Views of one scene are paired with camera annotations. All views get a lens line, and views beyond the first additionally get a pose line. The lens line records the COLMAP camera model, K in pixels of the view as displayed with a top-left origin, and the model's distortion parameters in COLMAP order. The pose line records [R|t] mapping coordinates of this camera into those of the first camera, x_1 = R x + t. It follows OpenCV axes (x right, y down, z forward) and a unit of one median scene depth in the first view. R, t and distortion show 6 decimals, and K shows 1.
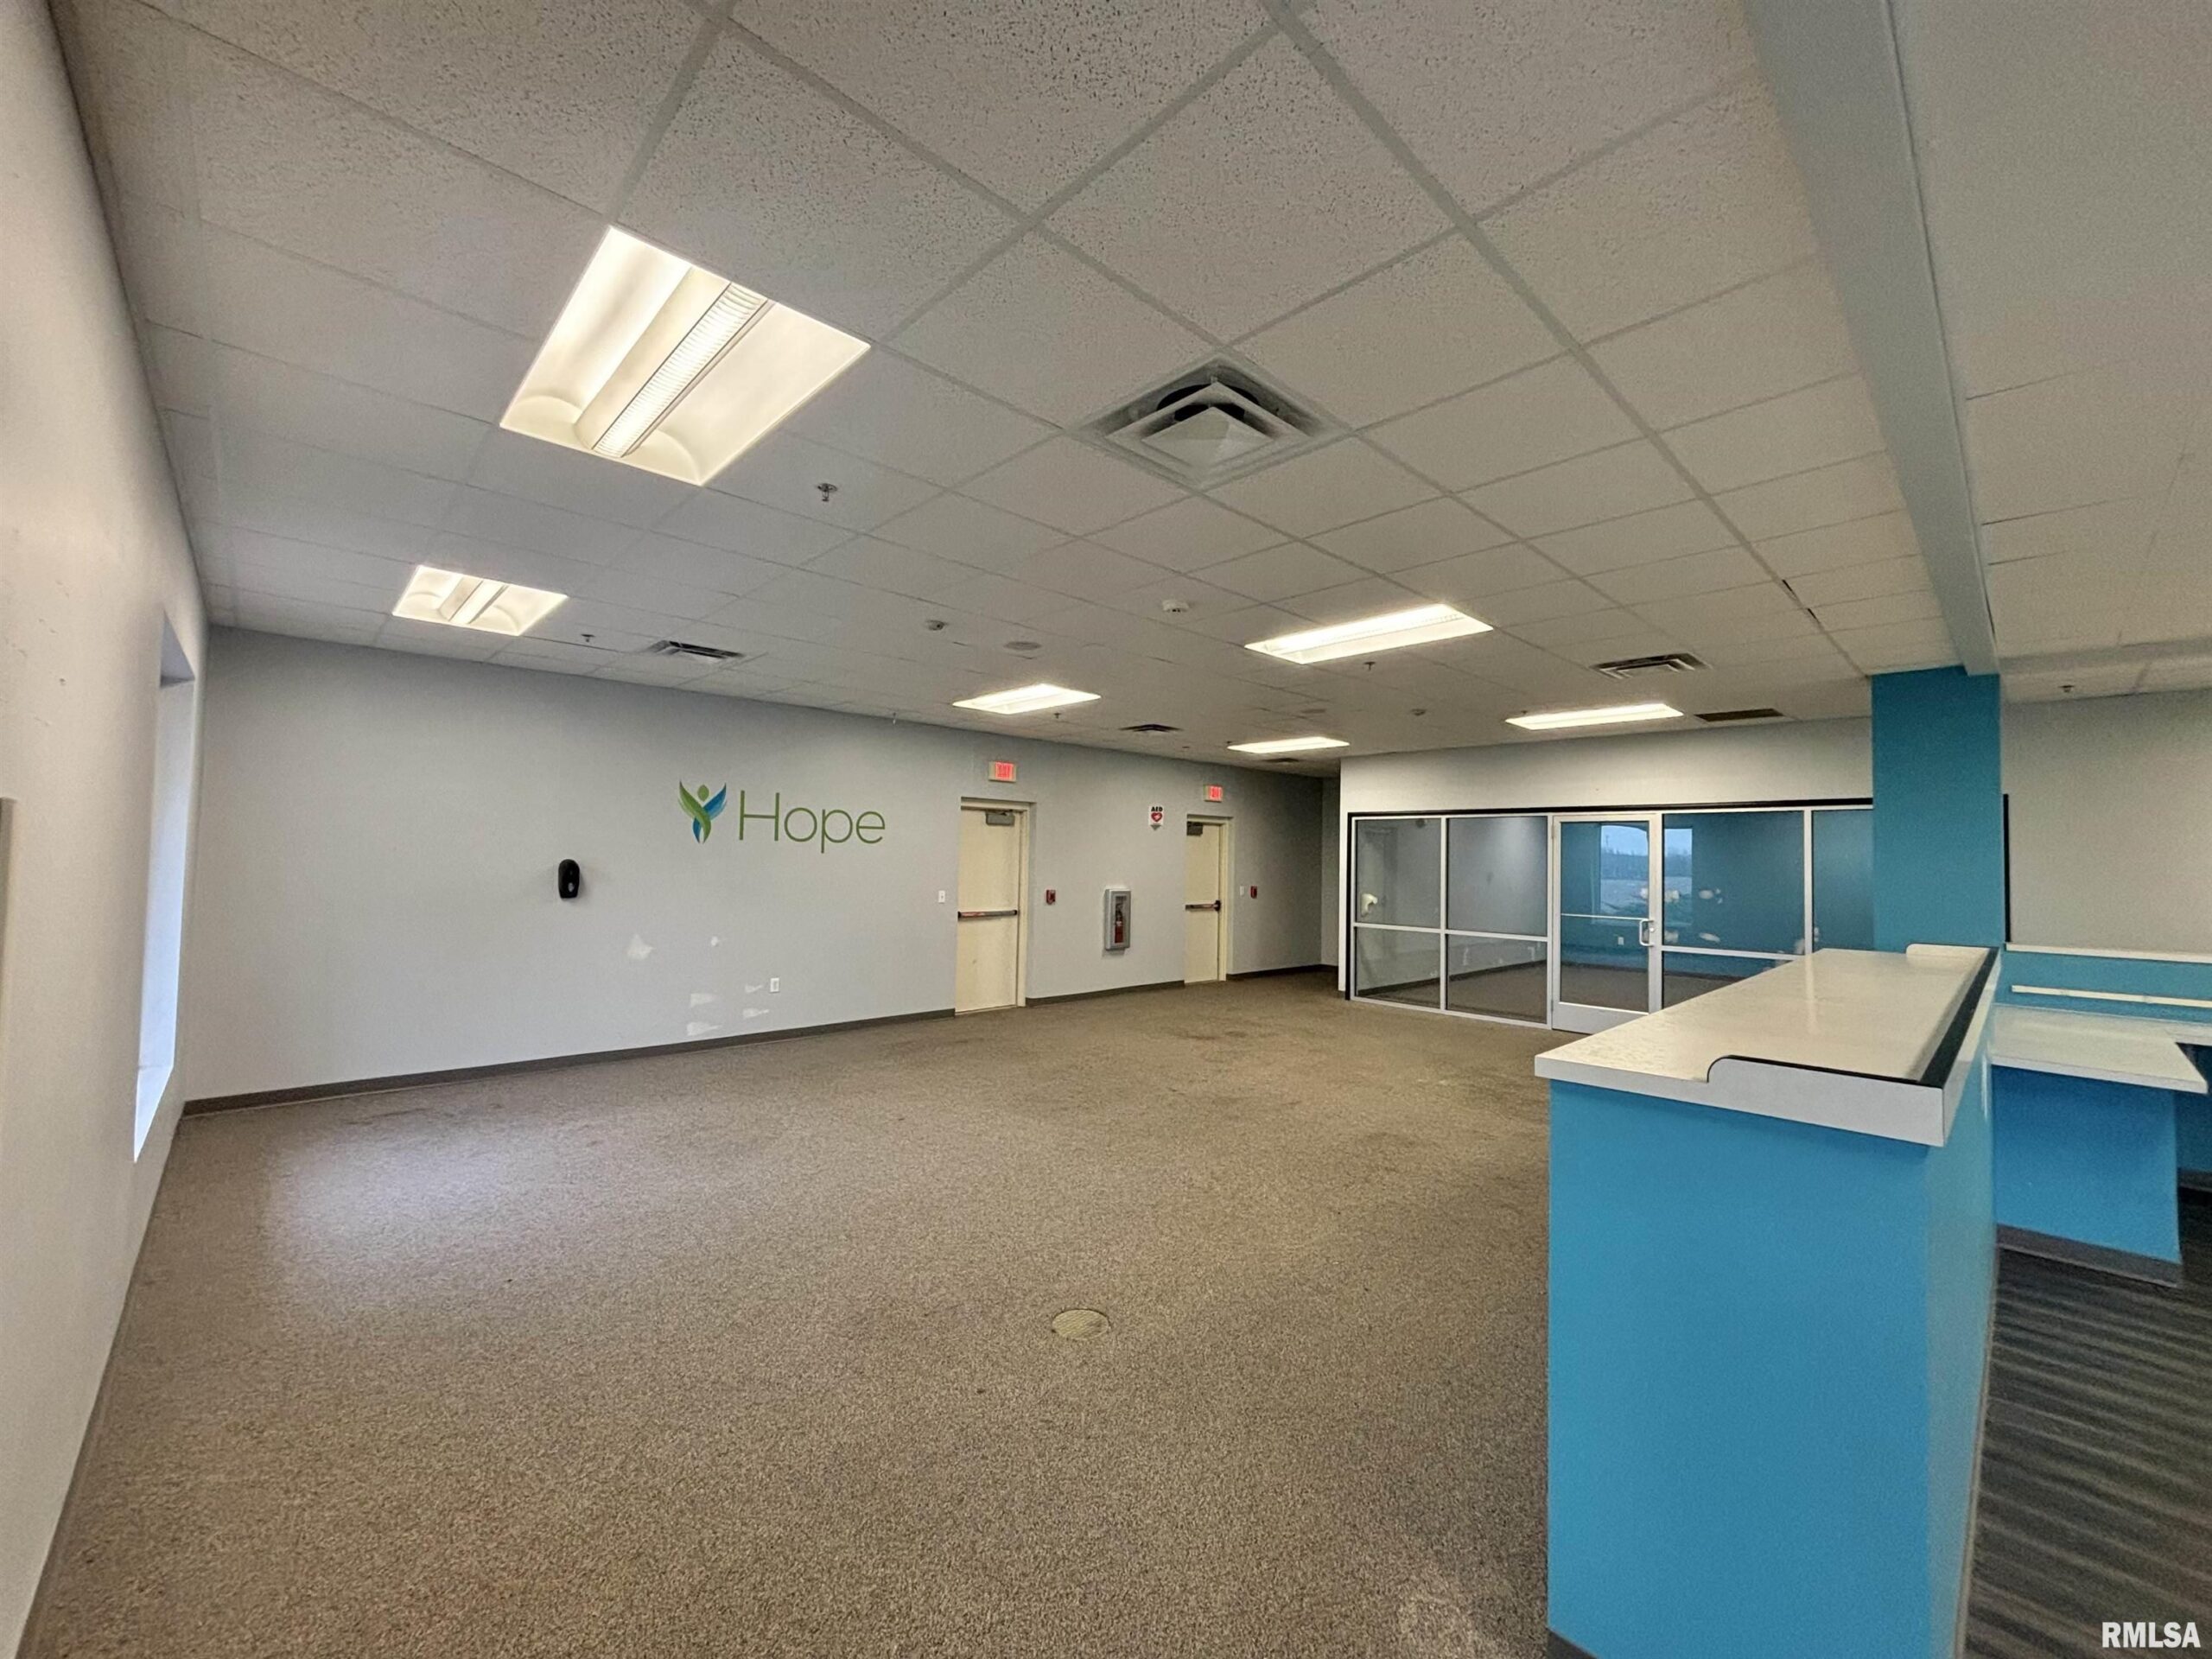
lens RADIAL K [[884.1, 0, 1103.6], [0, 884.1, 822.1], [0, 0, 1]] dist [0.001578, -0.000864]
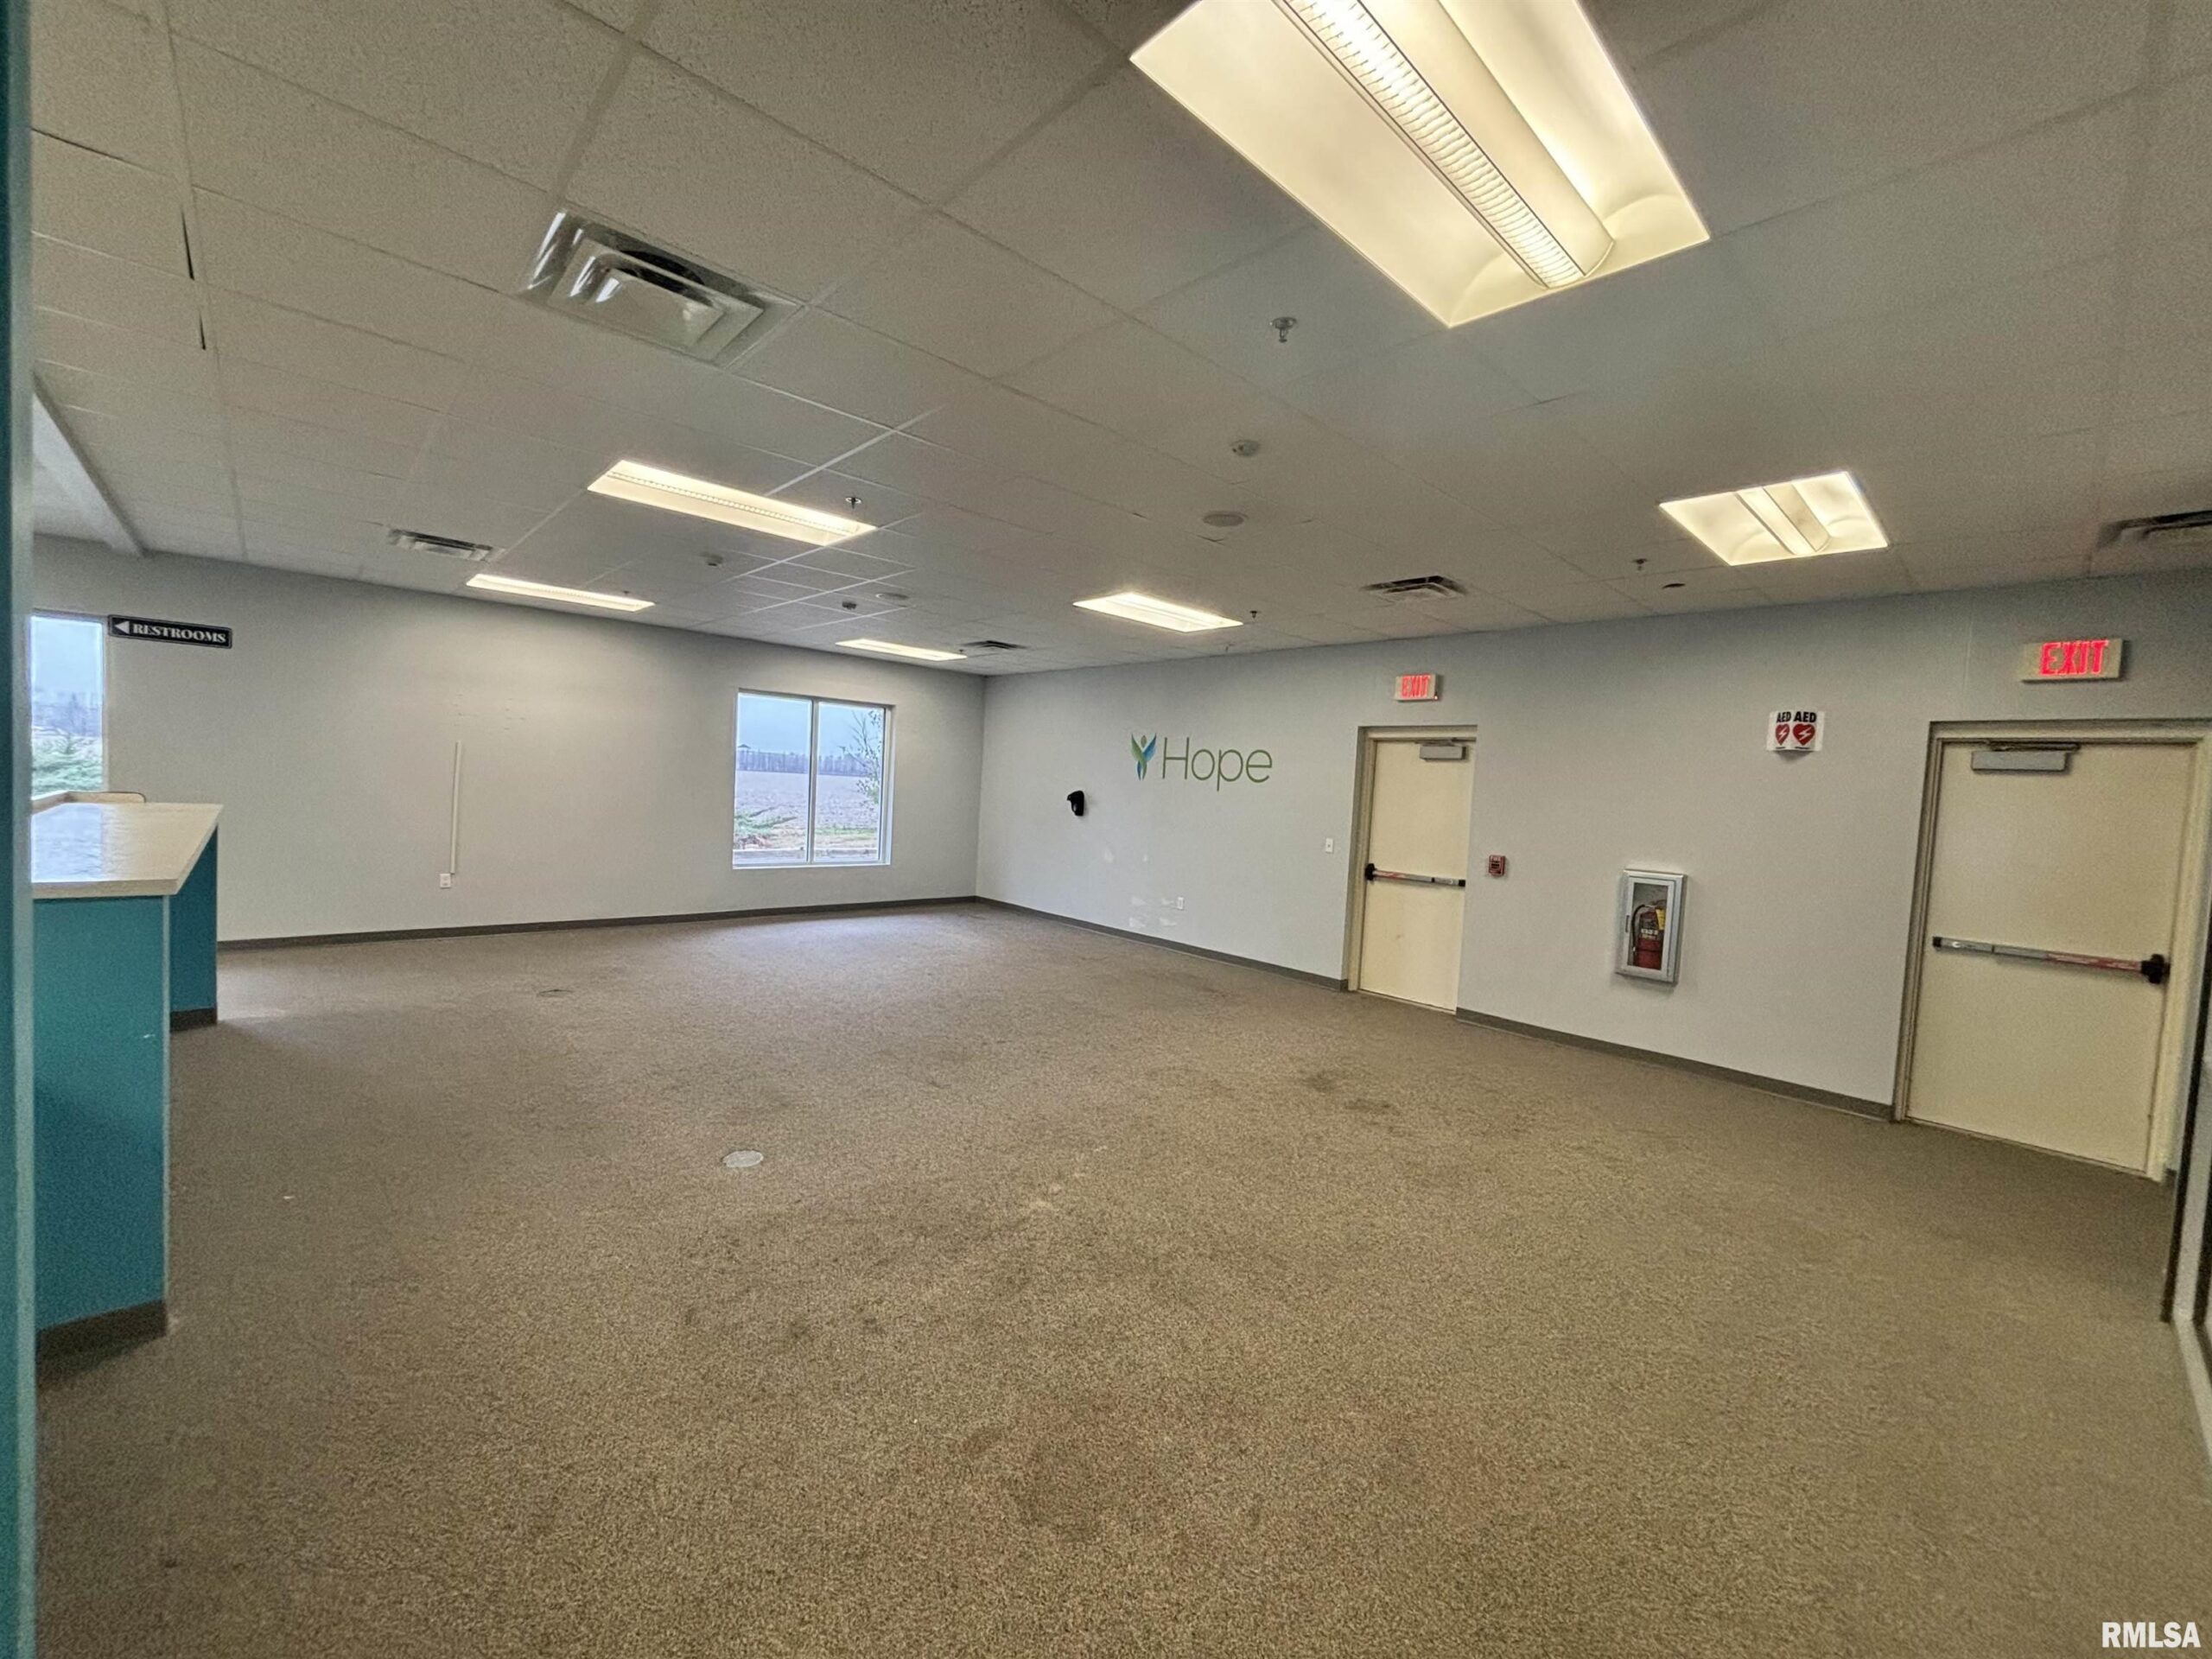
lens RADIAL K [[884.1, 0, 1103.6], [0, 884.1, 822.1], [0, 0, 1]] dist [0.001578, -0.000864]
pose [[-0.015248, 0.021328, -0.999656, 0.718743], [-0.015848, 0.999642, 0.021569, 0.049724], [0.999758, 0.016171, -0.014905, 0.843186]]
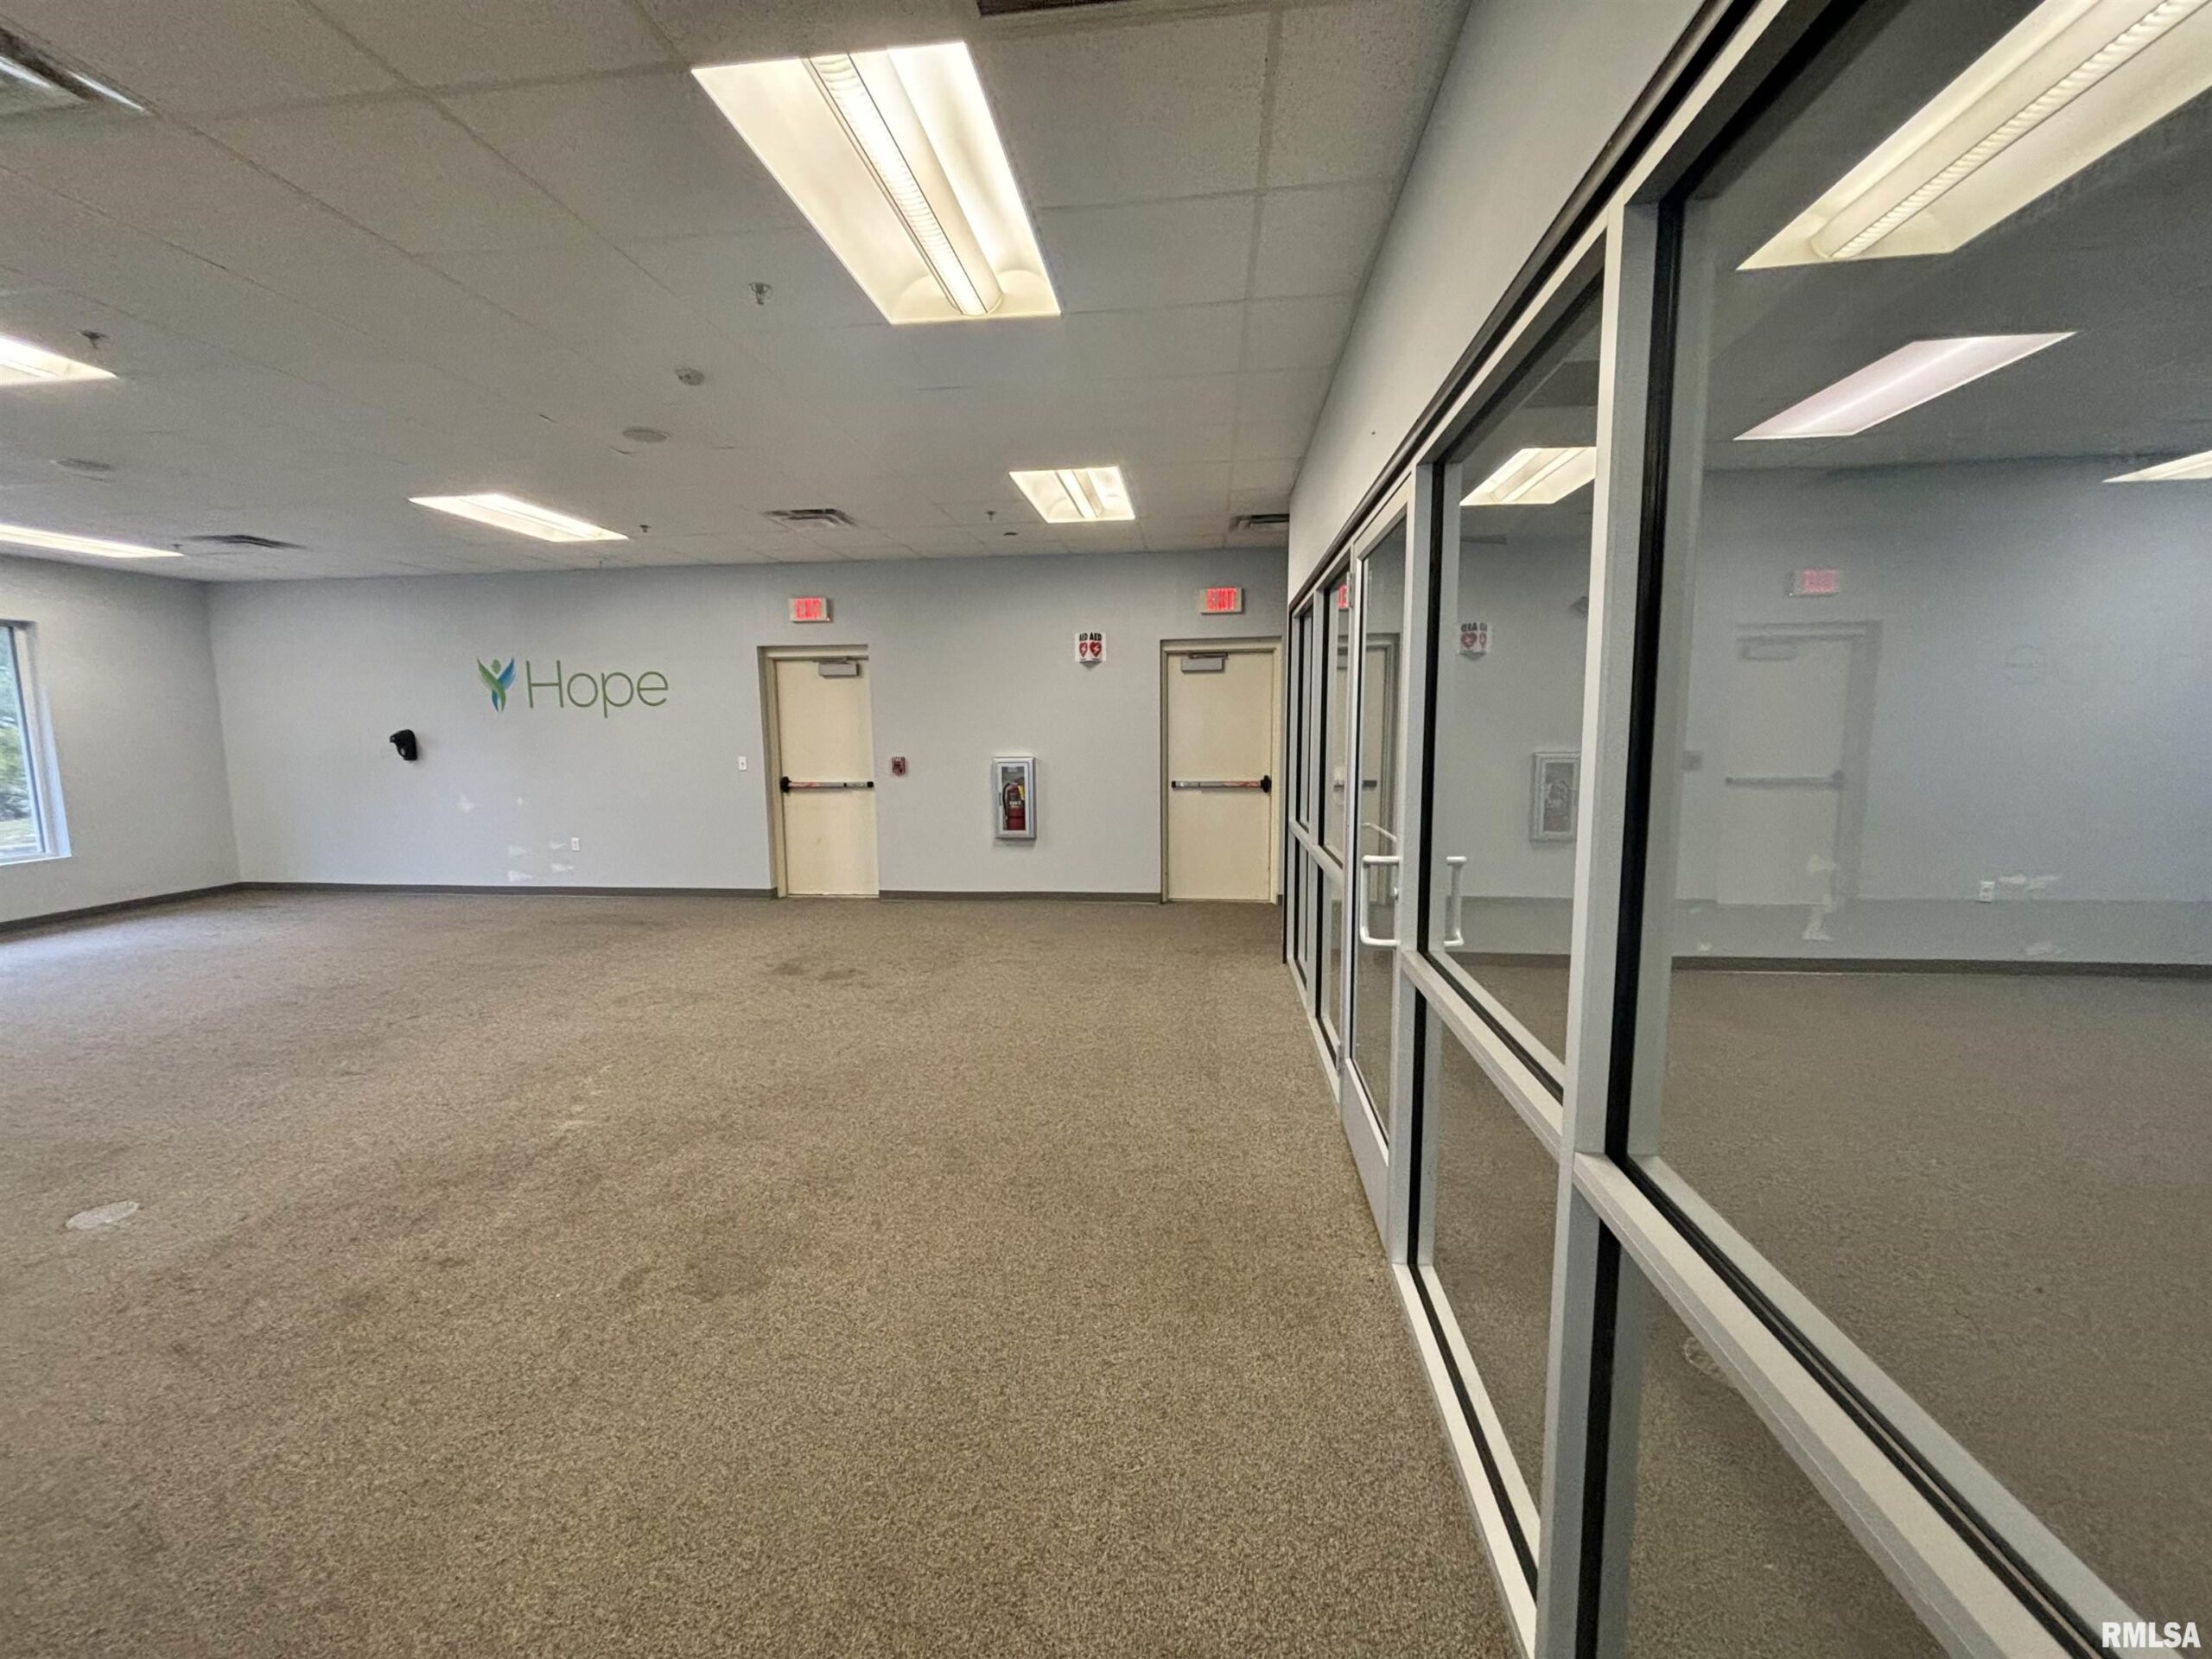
lens RADIAL K [[884.1, 0, 1103.6], [0, 884.1, 822.1], [0, 0, 1]] dist [0.001578, -0.000864]
pose [[0.634737, 0.058099, -0.770541, 0.778667], [0.052589, 0.991610, 0.118088, 0.060682], [0.770936, -0.115477, 0.626356, 0.762085]]
